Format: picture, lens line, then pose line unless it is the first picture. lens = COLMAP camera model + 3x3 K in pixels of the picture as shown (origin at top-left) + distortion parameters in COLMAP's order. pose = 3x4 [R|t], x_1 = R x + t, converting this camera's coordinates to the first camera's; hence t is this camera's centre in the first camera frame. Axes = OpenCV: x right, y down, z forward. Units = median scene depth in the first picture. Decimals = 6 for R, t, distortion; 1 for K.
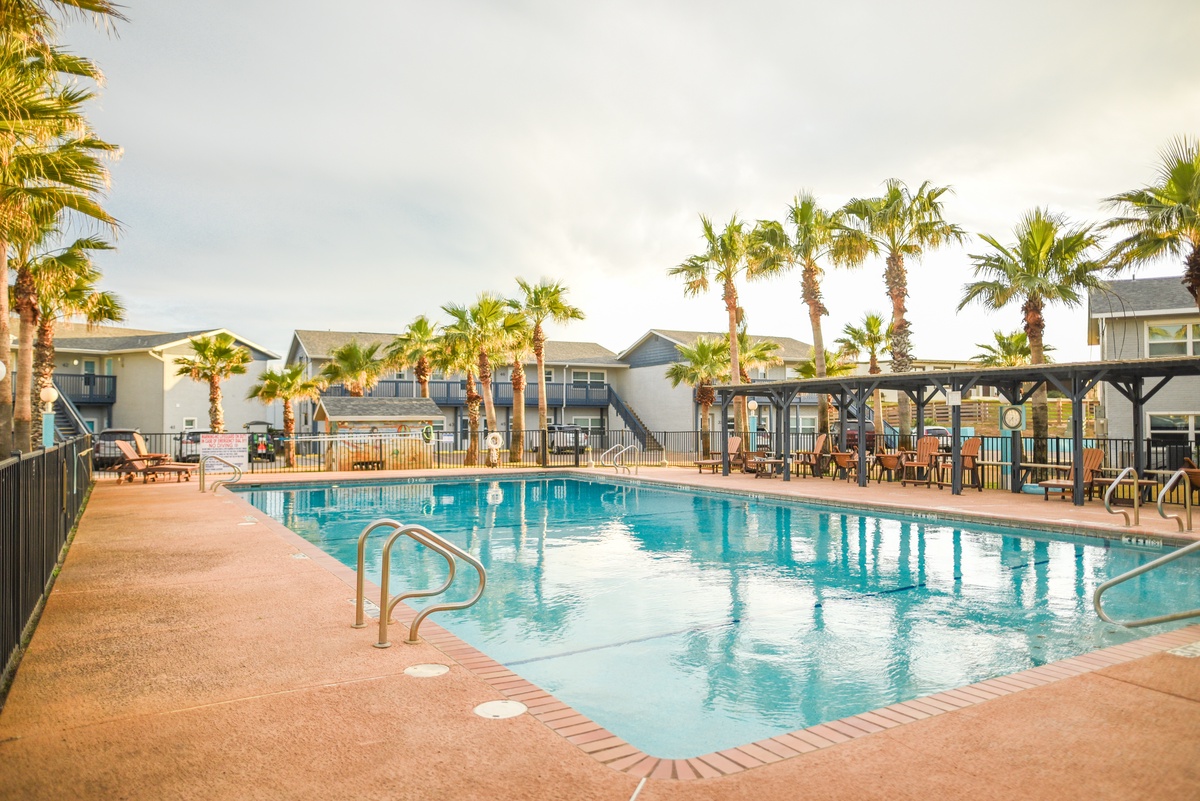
lens RADIAL K [[837.2, 0, 604.1], [0, 837.2, 402.3], [0, 0, 1]] dist [-0.037084, 0.005672]
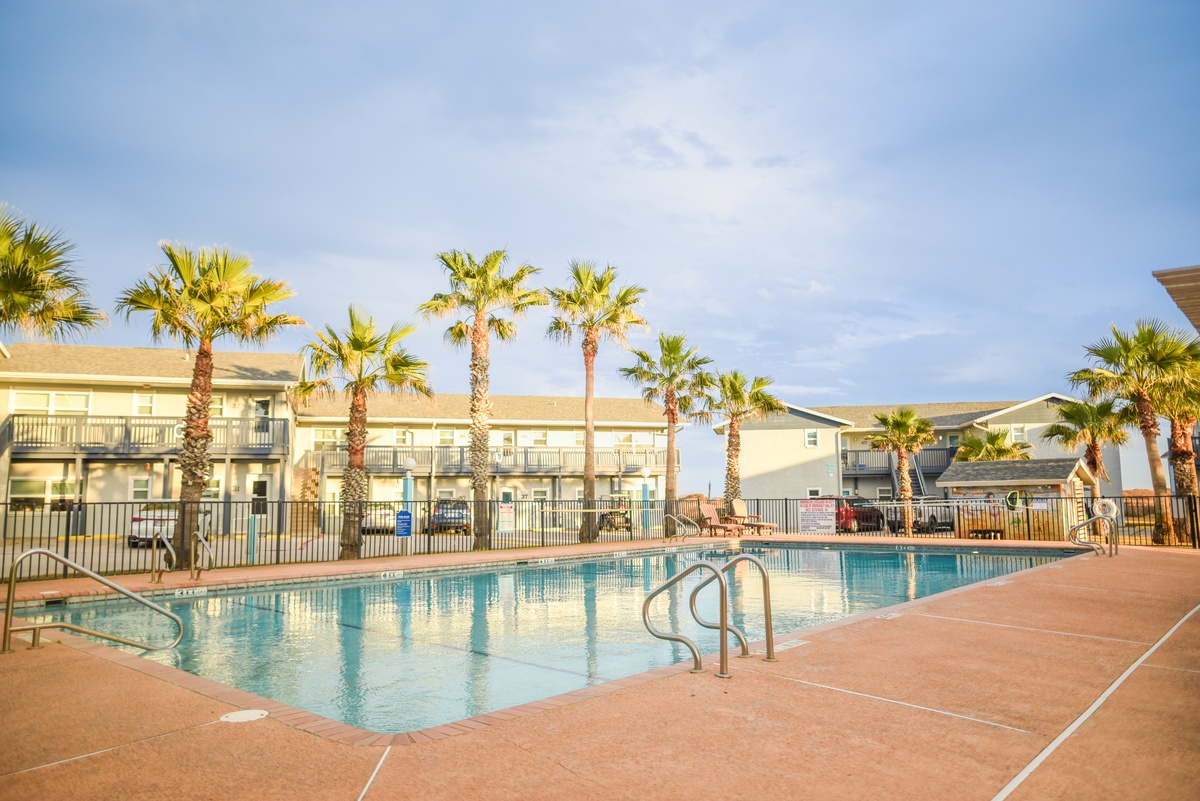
lens RADIAL K [[837.2, 0, 602.1], [0, 837.2, 401.4], [0, 0, 1]] dist [-0.037084, 0.005672]
pose [[0.330333, -0.107095, -0.937769, 0.436762], [0.028700, 0.994222, -0.103432, 0.010818], [0.943428, 0.007253, 0.331498, 0.261651]]
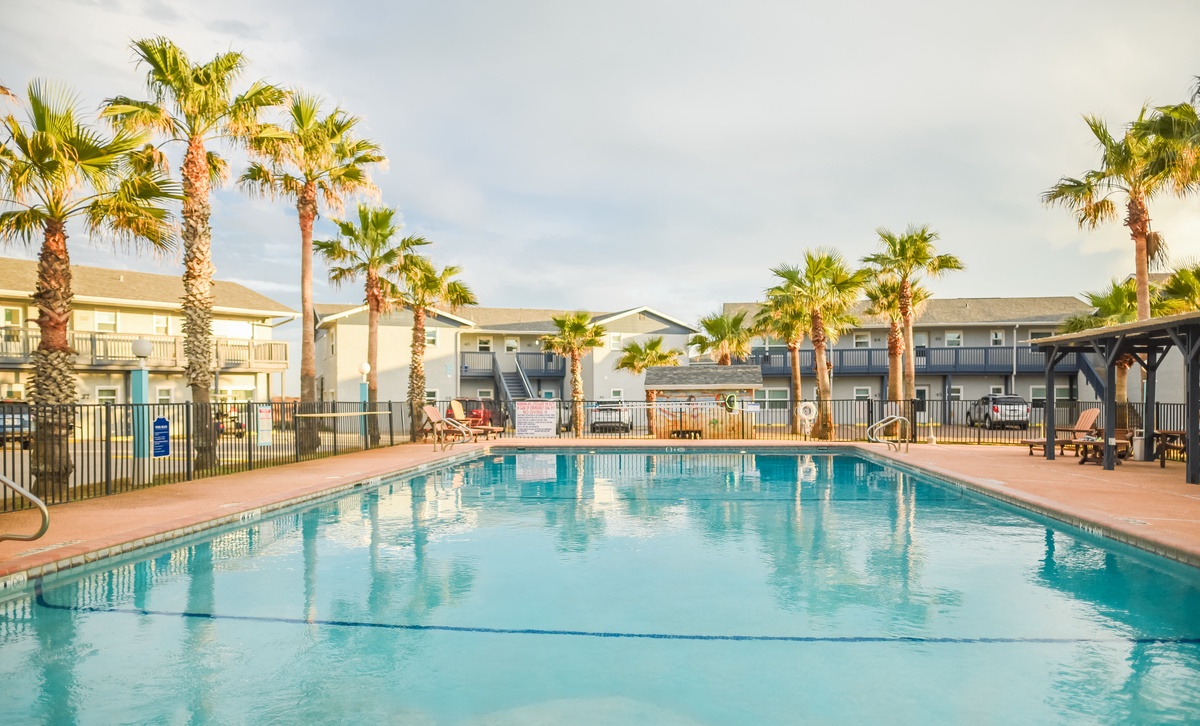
lens RADIAL K [[832.9, 0, 593.7], [0, 832.9, 390.0], [0, 0, 1]] dist [-0.011922, -0.001441]
pose [[0.803973, -0.004166, -0.594651, 0.207503], [0.015211, 0.999792, 0.013561, 0.007164], [0.594471, -0.019948, 0.803869, 0.124630]]
